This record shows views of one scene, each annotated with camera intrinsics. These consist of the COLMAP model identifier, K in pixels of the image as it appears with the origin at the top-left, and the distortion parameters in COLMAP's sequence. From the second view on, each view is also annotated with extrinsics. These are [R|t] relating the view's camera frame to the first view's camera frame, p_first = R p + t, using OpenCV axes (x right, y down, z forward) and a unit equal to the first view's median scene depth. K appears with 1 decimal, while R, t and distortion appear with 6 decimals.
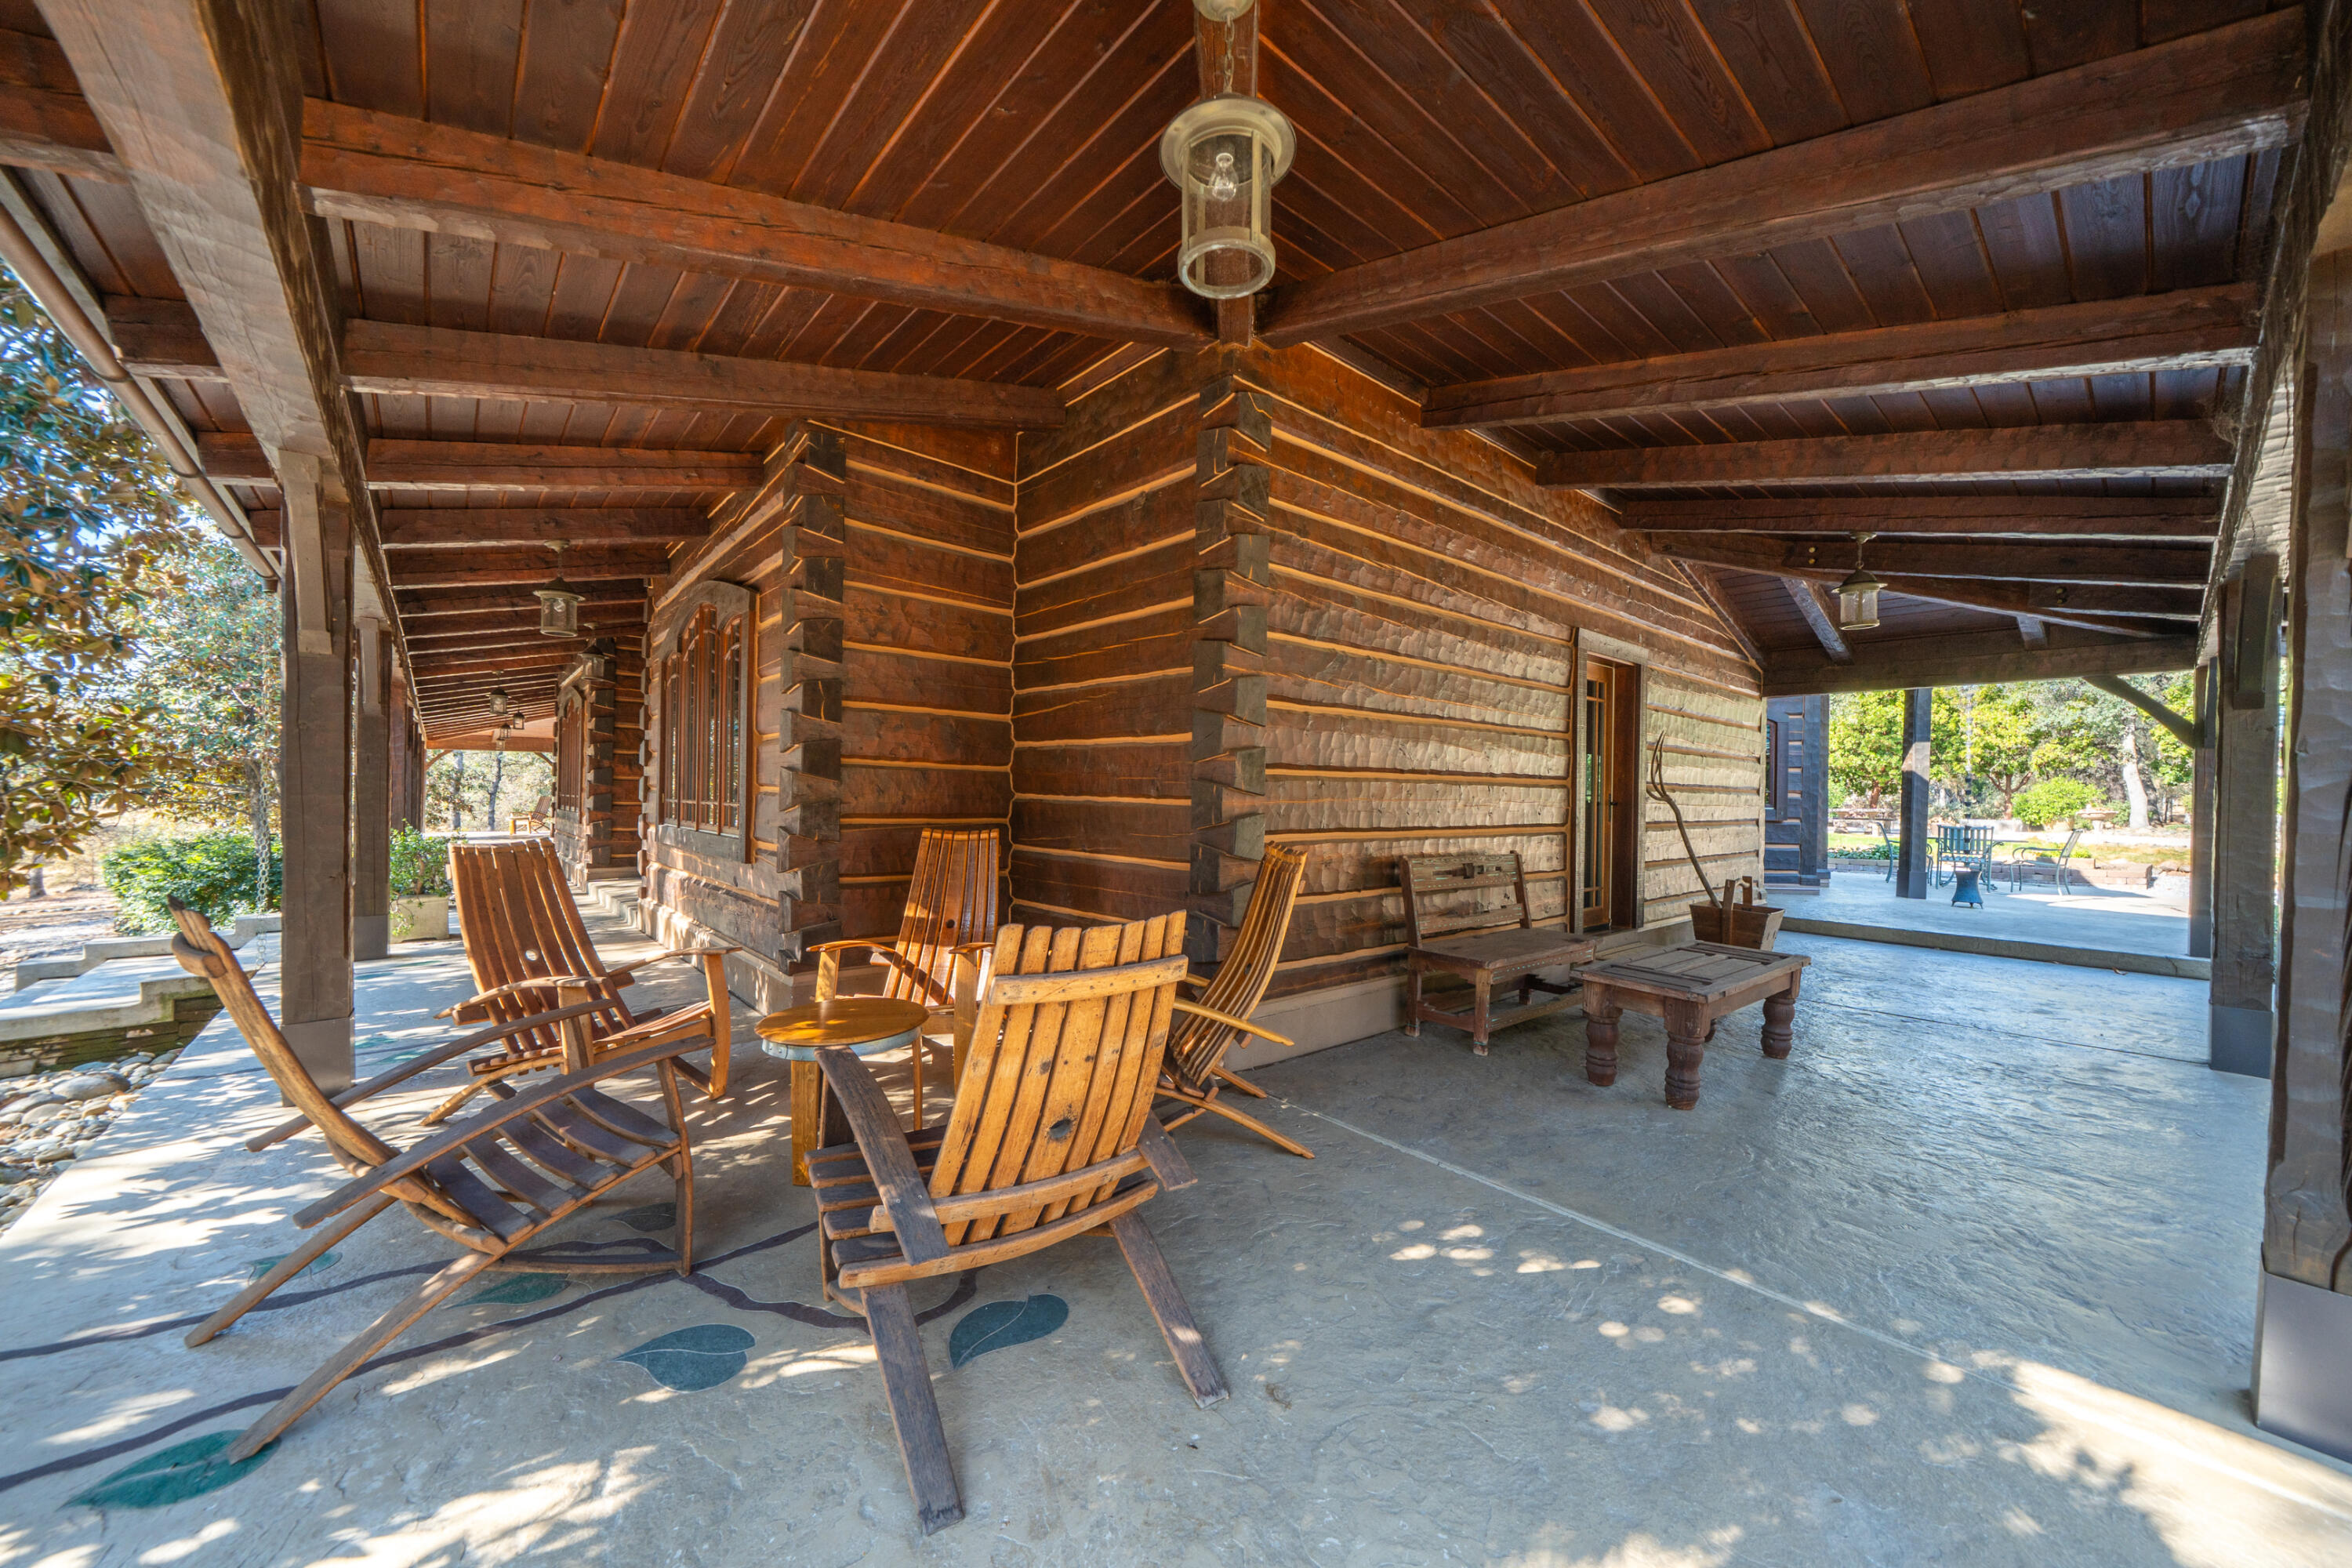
lens RADIAL K [[860.1, 0, 1175.2], [0, 860.1, 799.2], [0, 0, 1]] dist [-0.002400, -0.000164]
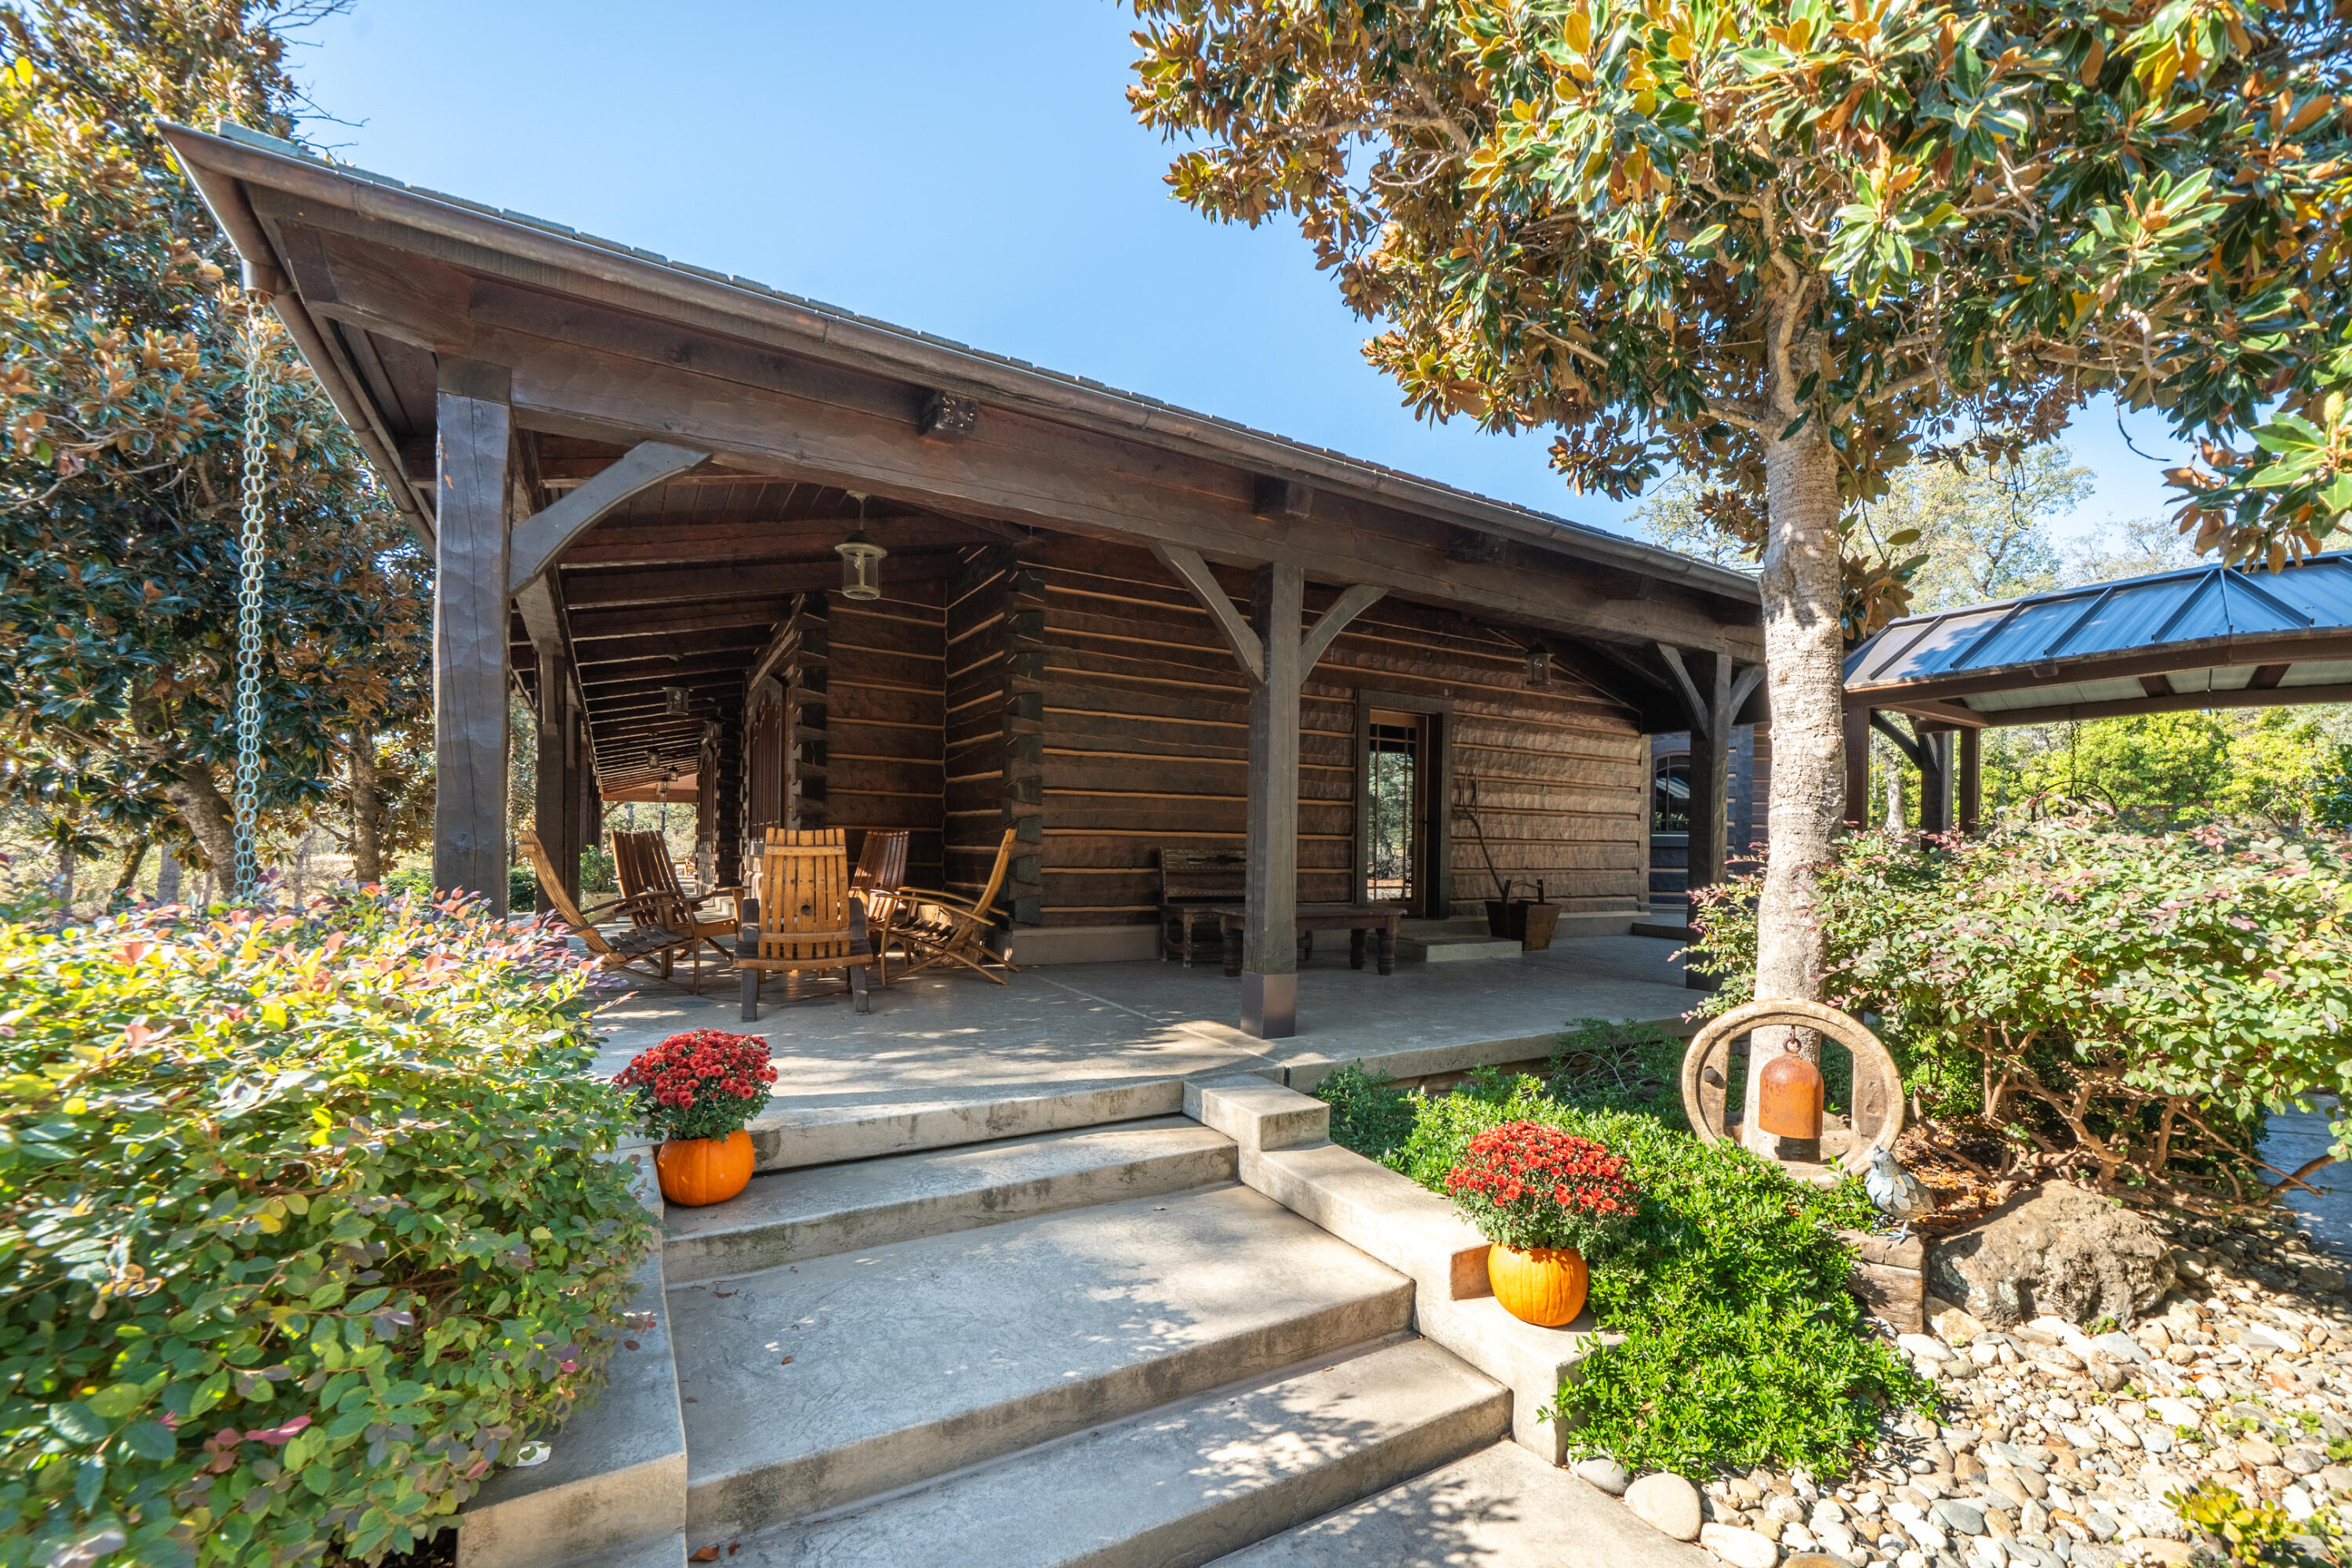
lens RADIAL K [[983.5, 0, 1222.2], [0, 983.5, 859.3], [0, 0, 1]] dist [-0.008237, -0.000783]
pose [[0.988157, -0.001202, -0.153444, 0.404579], [0.001555, 0.999996, 0.002178, 0.052595], [0.153441, -0.002391, 0.988155, -0.462708]]
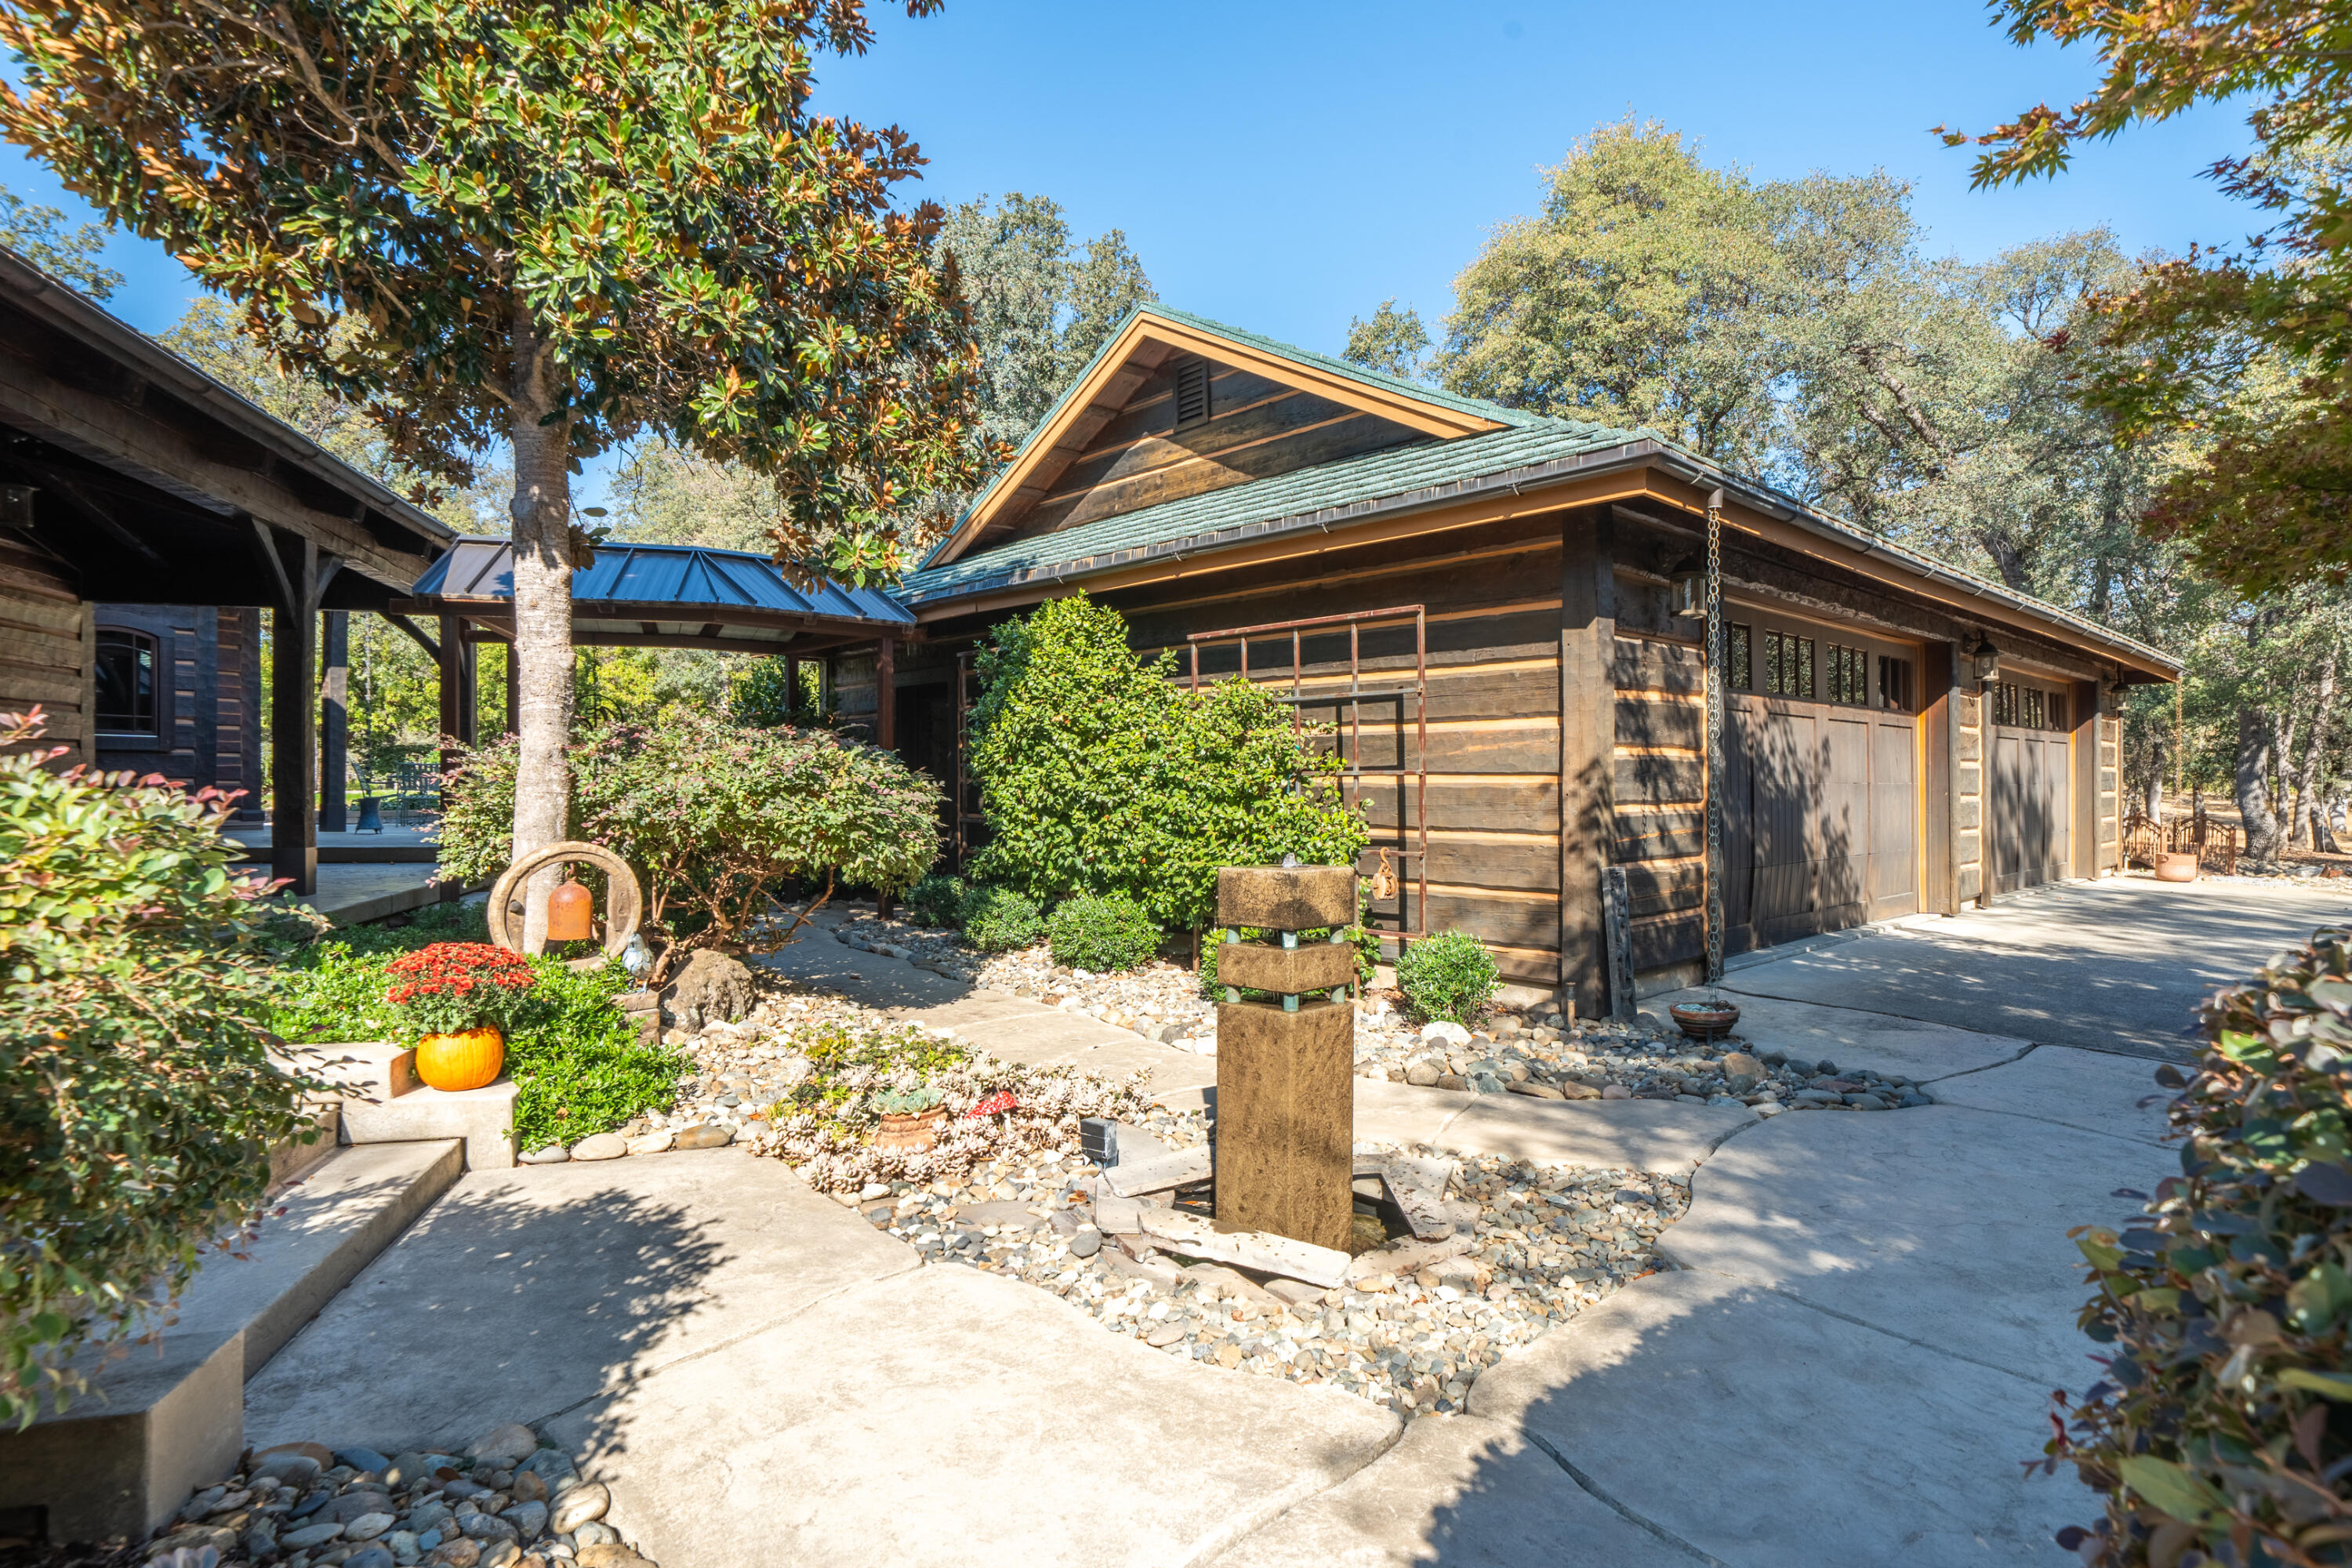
lens RADIAL K [[1187.2, 0, 1176.0], [0, 1187.2, 784.0], [0, 0, 1]] dist [0.002209, 0.000733]
pose [[0.435766, -0.016646, 0.899906, 0.091357], [0.009092, 0.999859, 0.014092, 0.073403], [-0.900014, 0.002041, 0.435857, -0.648726]]
